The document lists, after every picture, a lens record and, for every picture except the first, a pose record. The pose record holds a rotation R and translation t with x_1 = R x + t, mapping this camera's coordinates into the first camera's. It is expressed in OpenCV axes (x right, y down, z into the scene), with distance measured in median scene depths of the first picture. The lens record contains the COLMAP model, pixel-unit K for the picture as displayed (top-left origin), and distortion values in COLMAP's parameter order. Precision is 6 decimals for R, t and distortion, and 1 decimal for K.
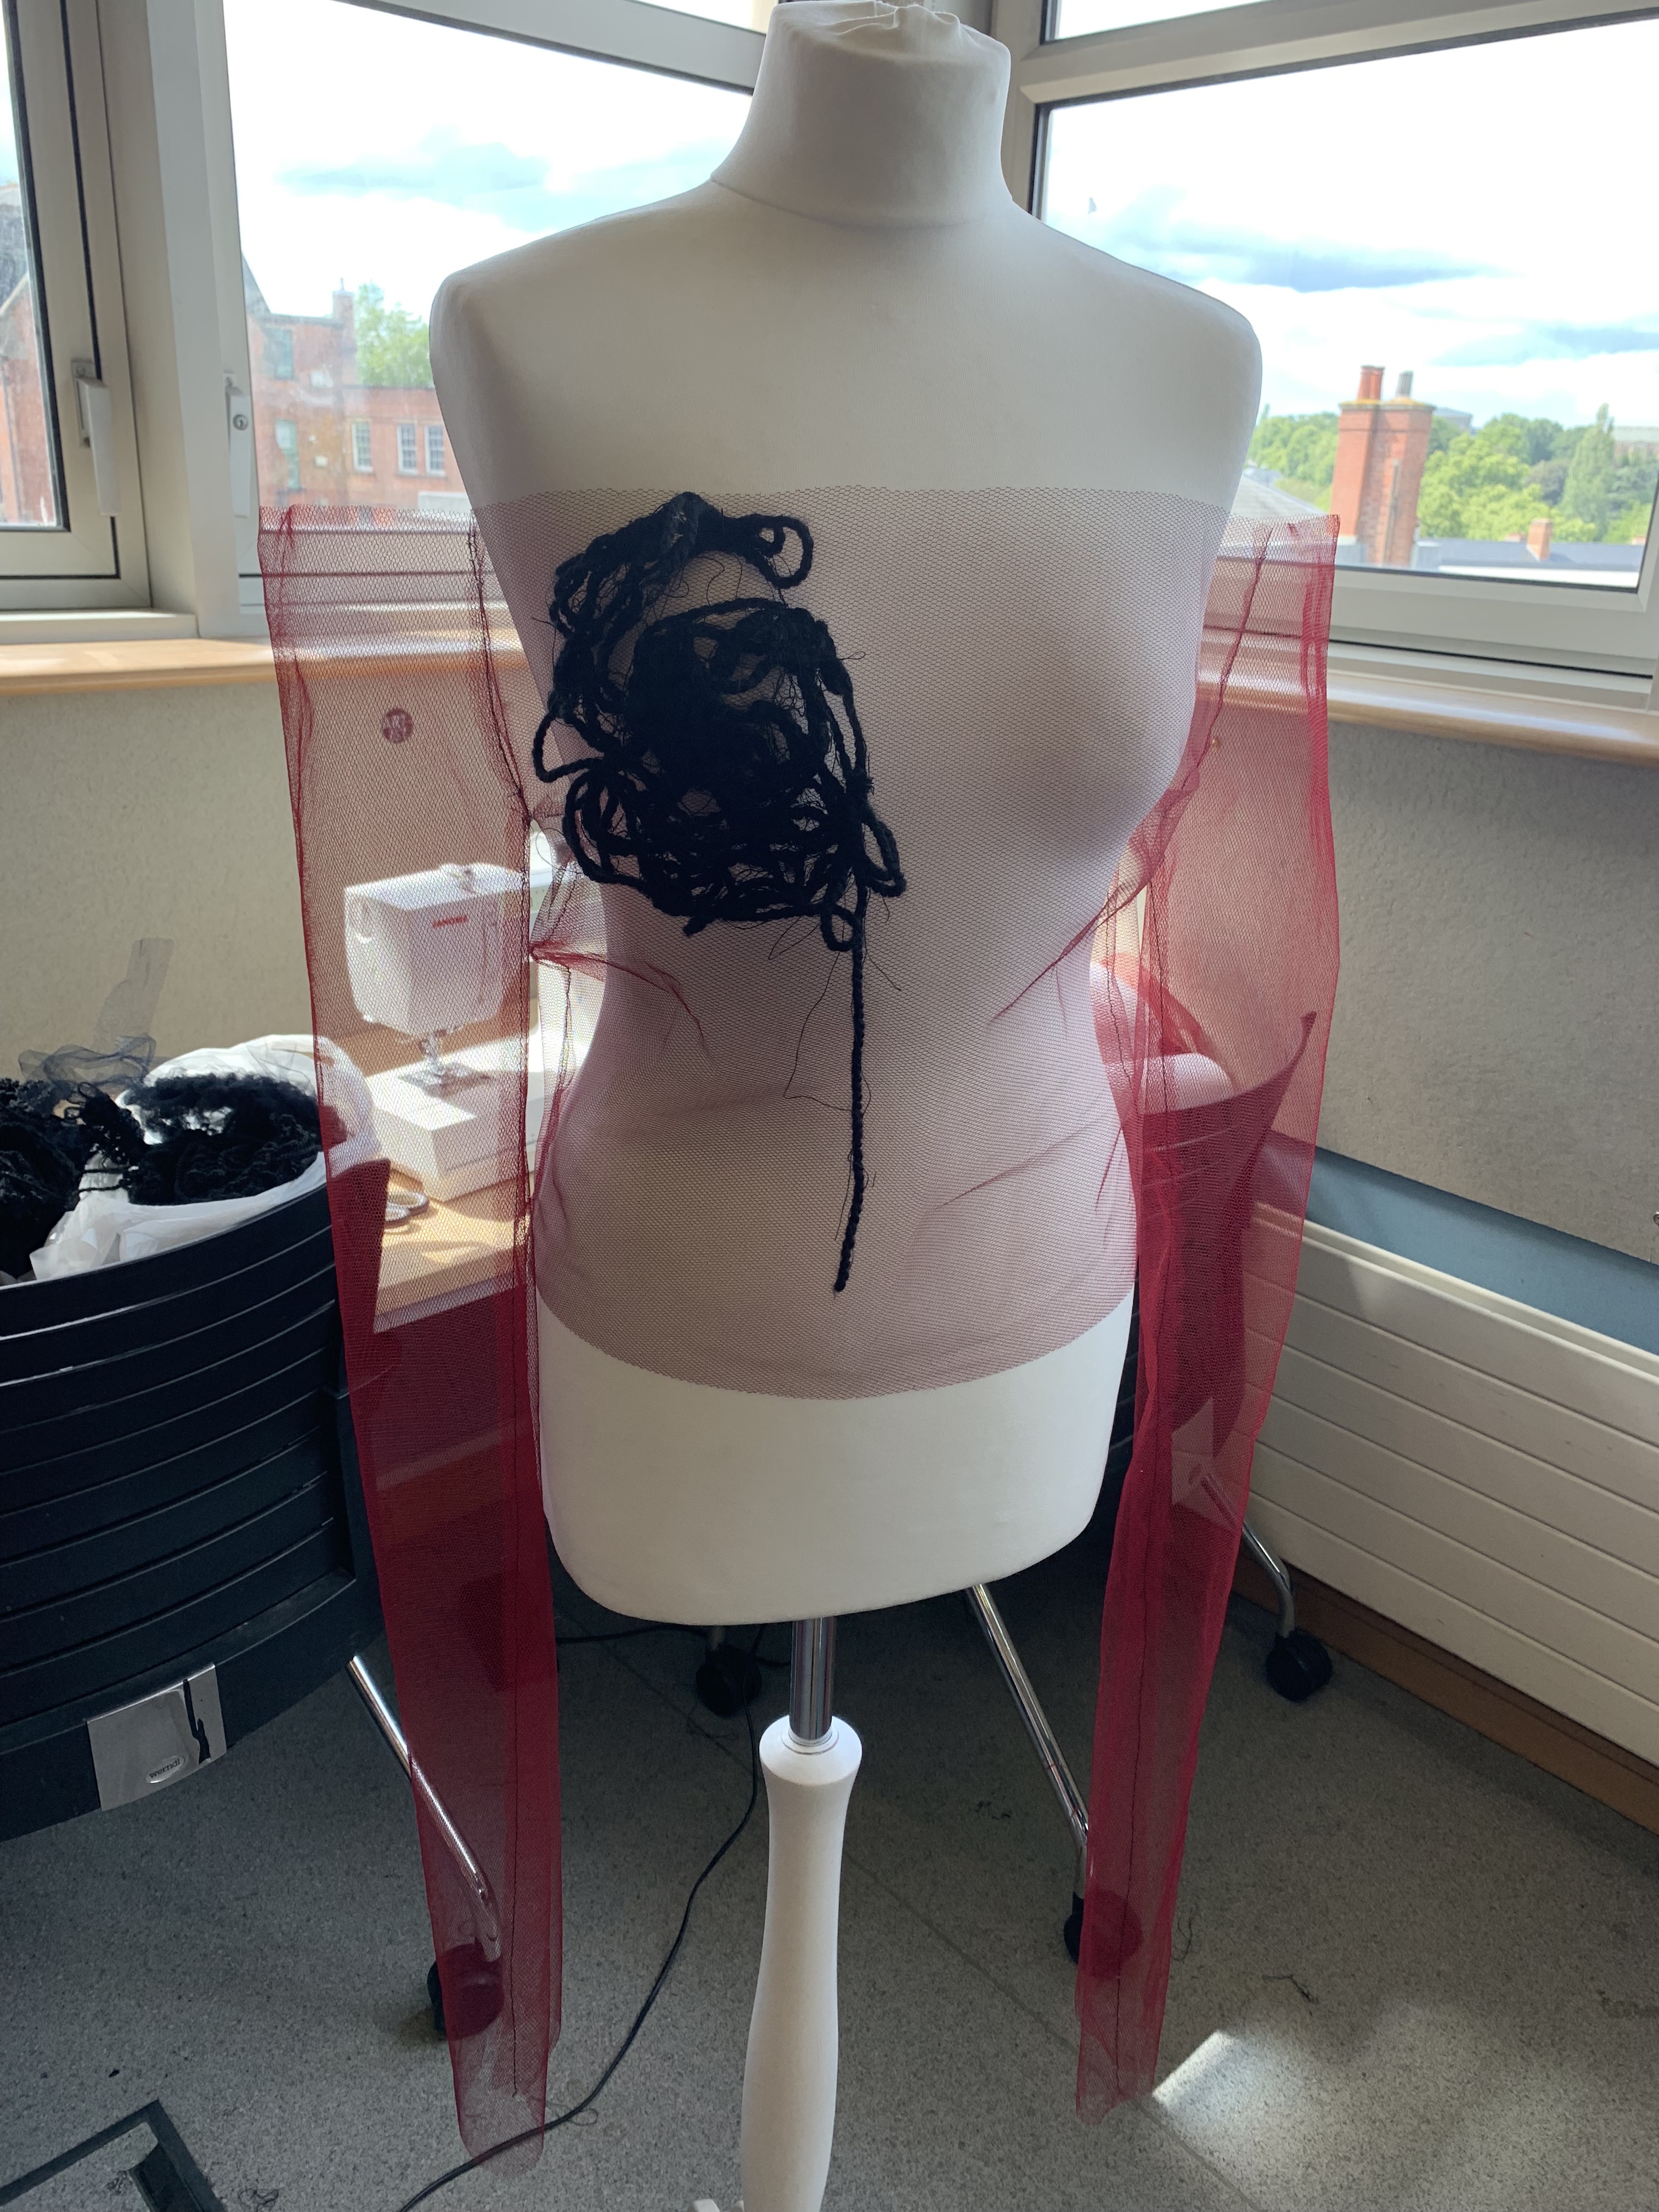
lens RADIAL K [[1698.6, 0, 825.1], [0, 1698.6, 1094.2], [0, 0, 1]] dist [0.007557, -0.006773]
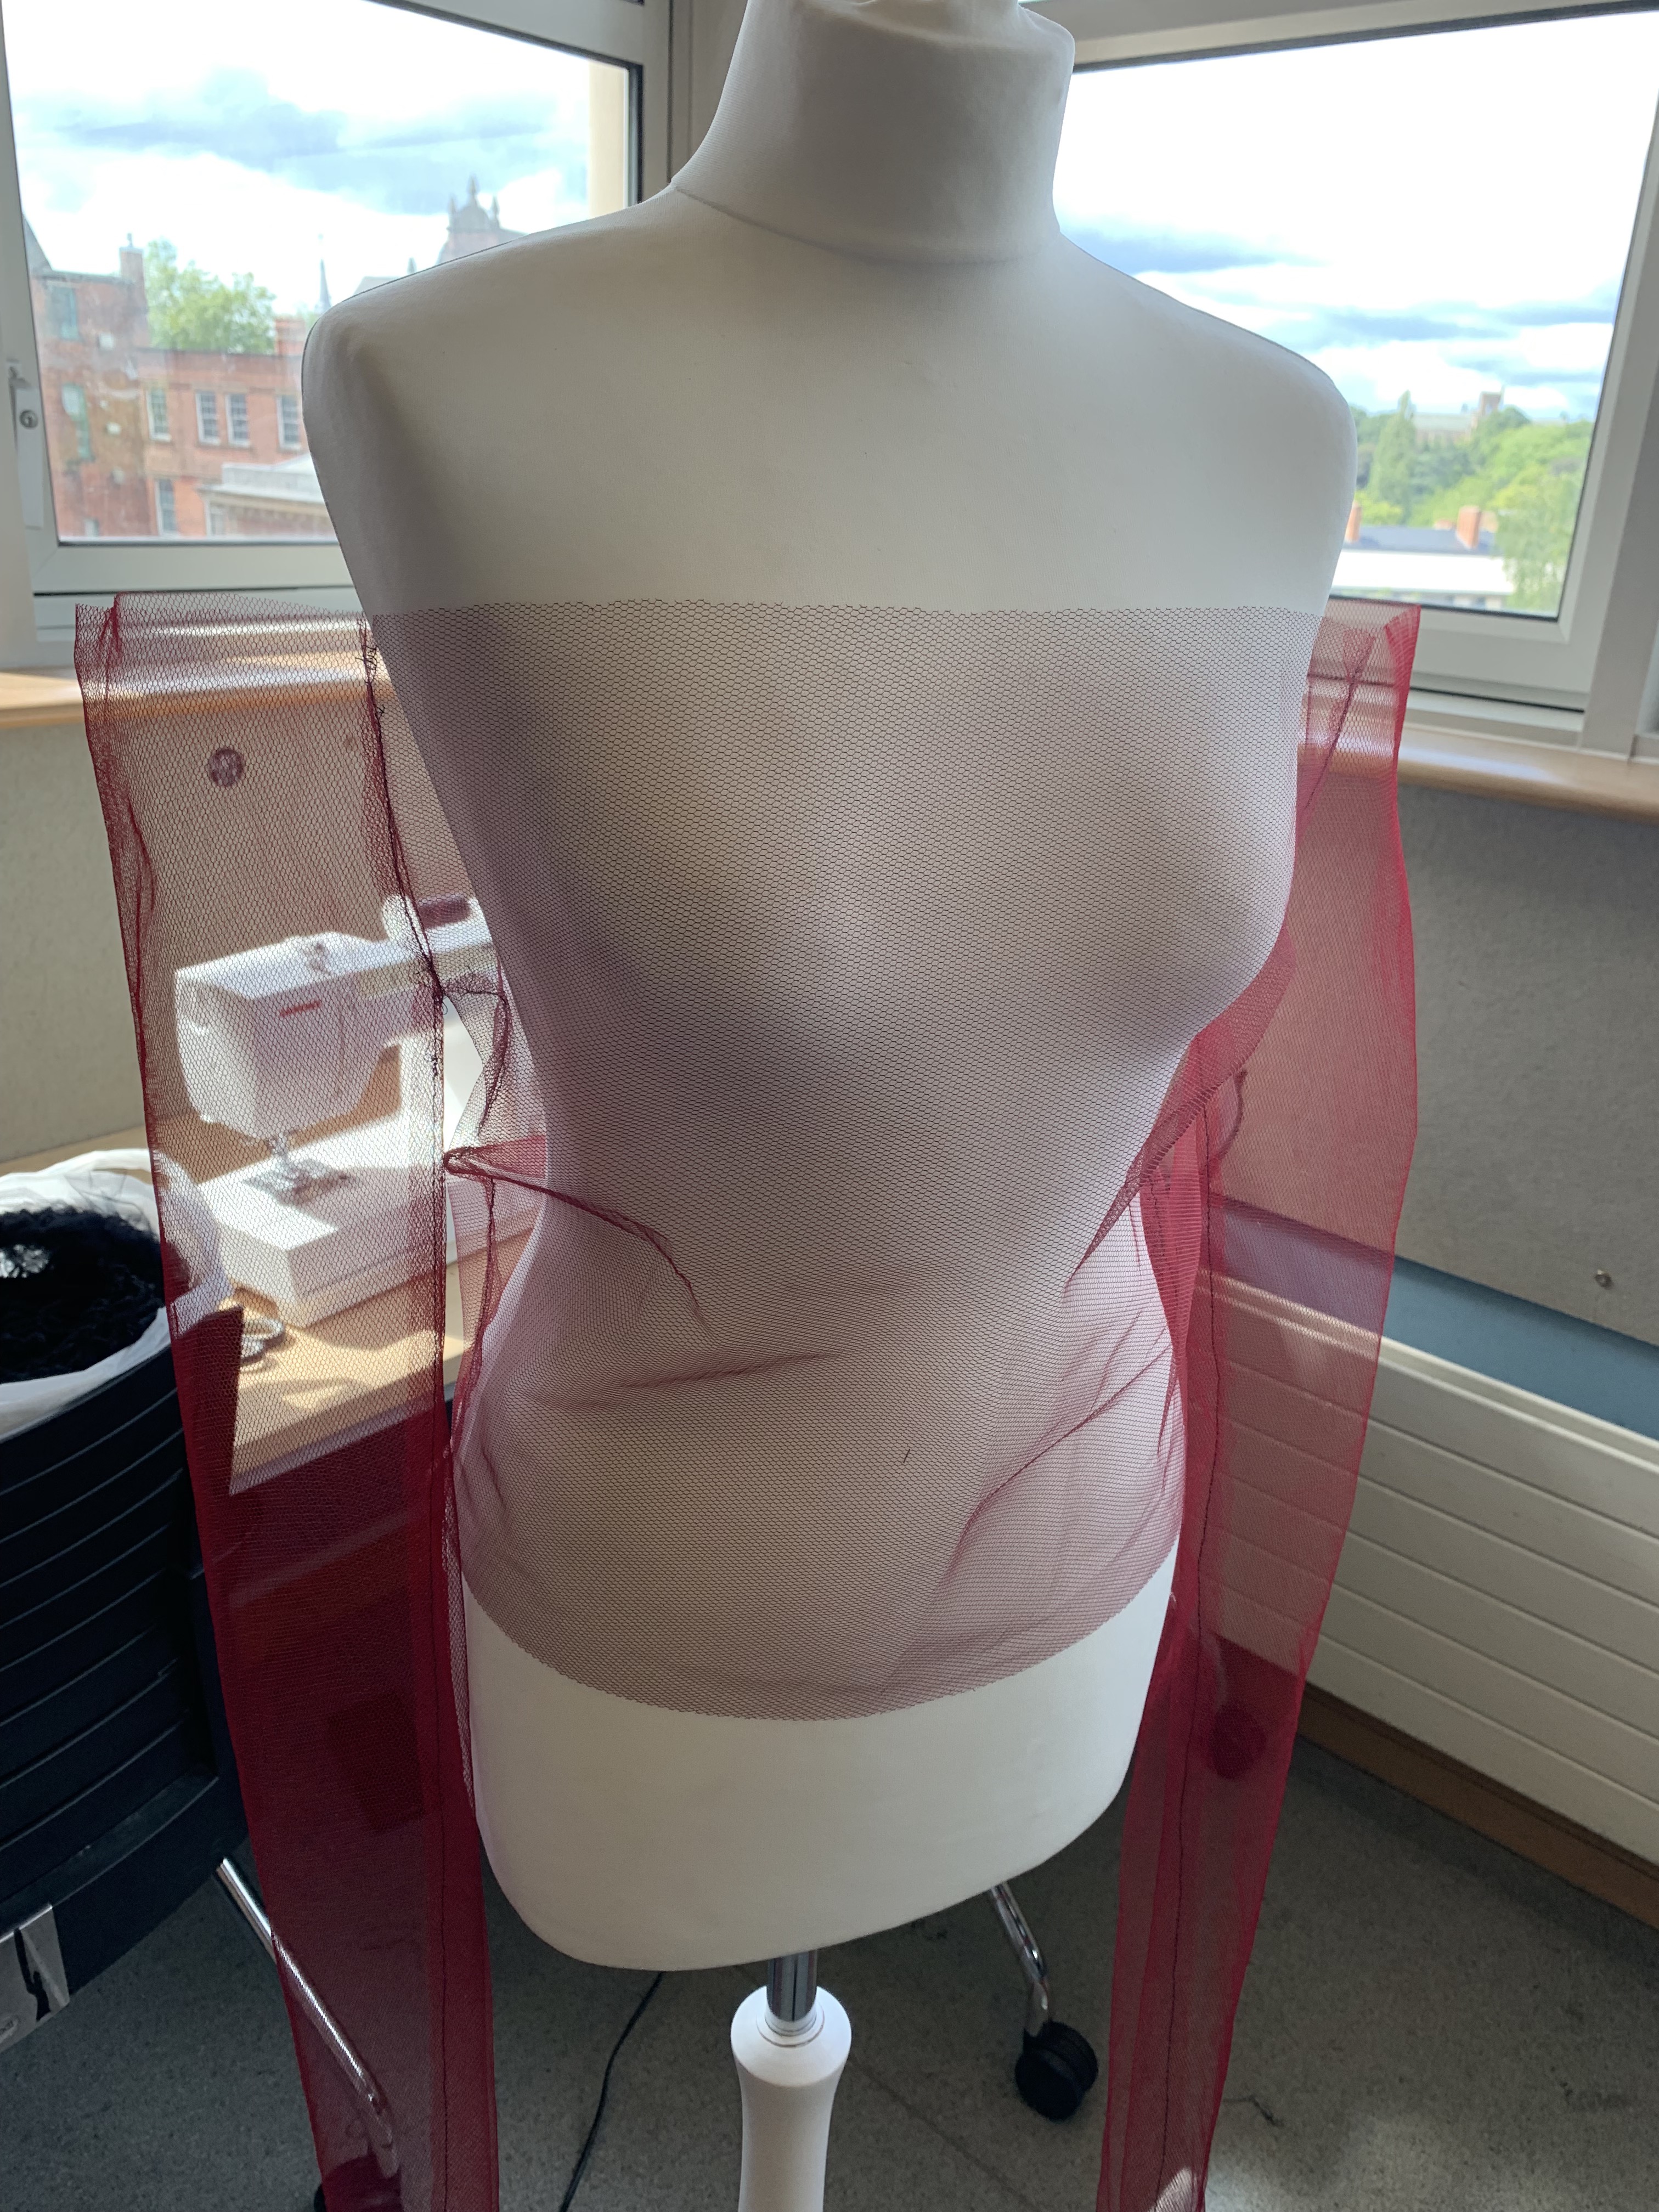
lens RADIAL K [[1698.6, 0, 849.8], [0, 1698.6, 1099.4], [0, 0, 1]] dist [0.007557, -0.006773]
pose [[0.993694, -0.028937, 0.108324, -0.035614], [0.027233, 0.999482, 0.017171, -0.059465], [-0.108765, -0.014113, 0.993967, 0.096242]]
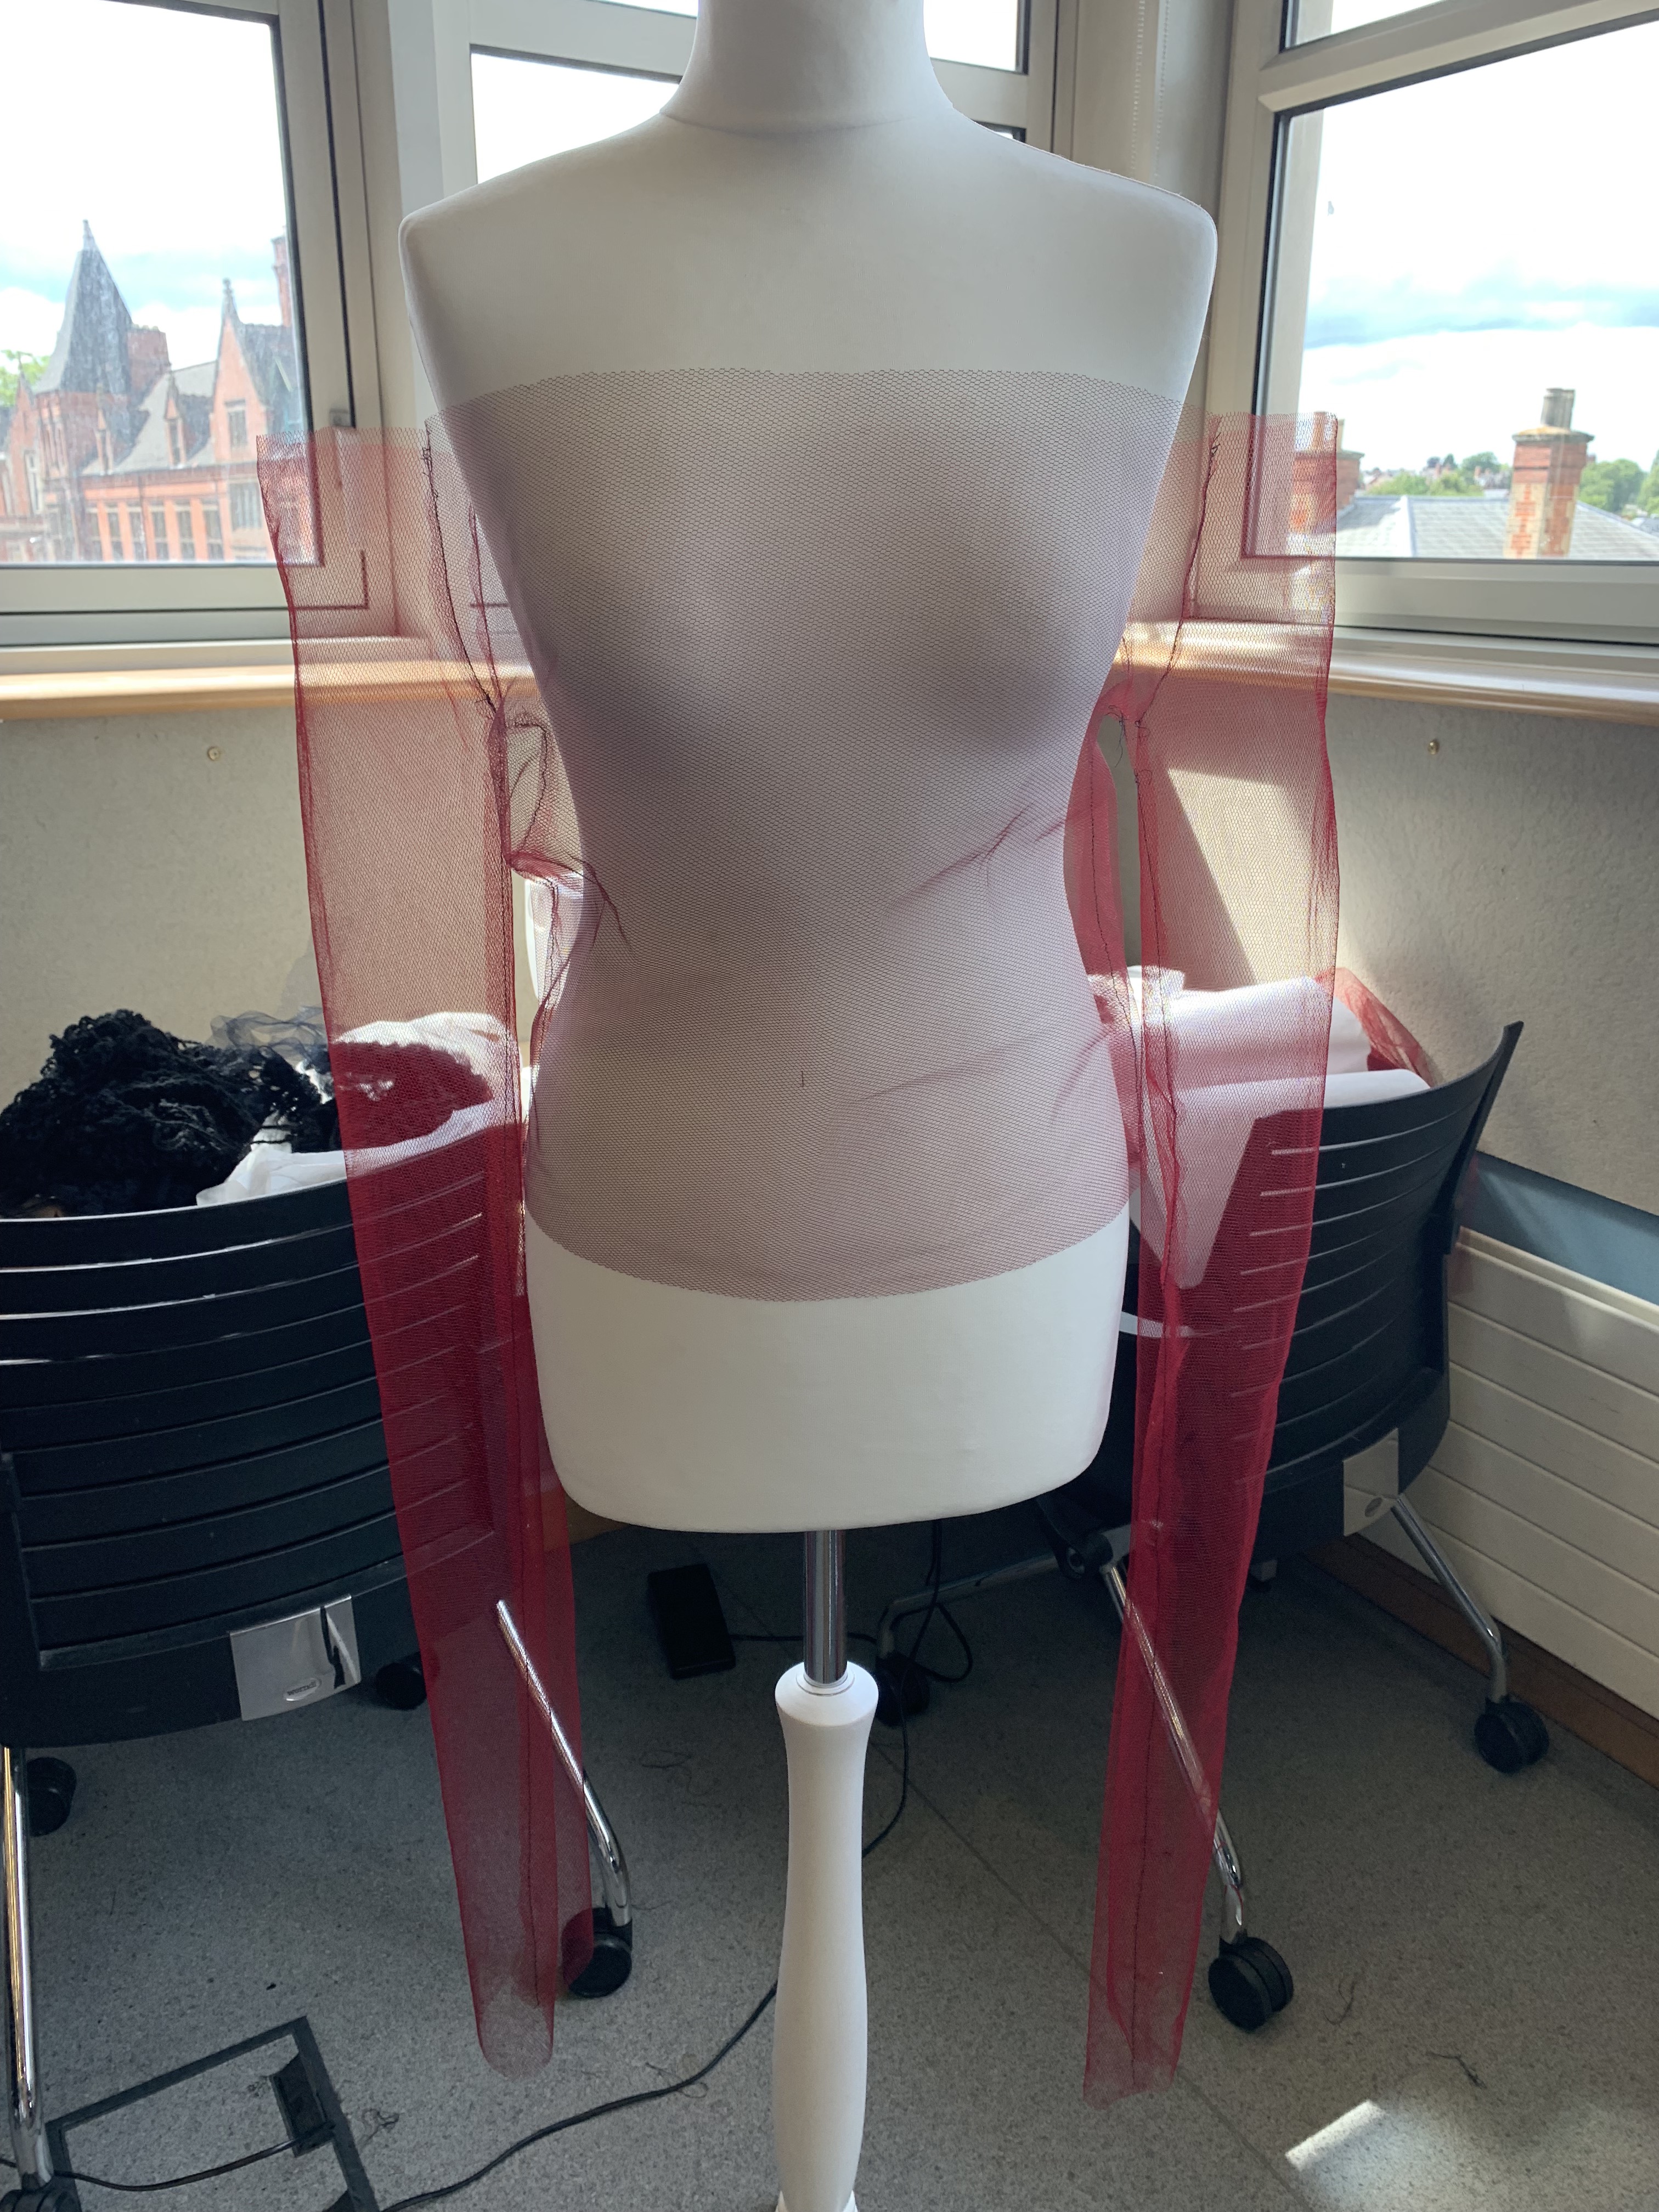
lens RADIAL K [[1698.6, 0, 821.2], [0, 1698.6, 1105.5], [0, 0, 1]] dist [0.007557, -0.006773]
pose [[0.979476, 0.026663, -0.199787, 0.109407], [-0.033567, 0.998948, -0.031248, 0.044337], [0.198744, 0.037313, 0.979341, 0.006377]]
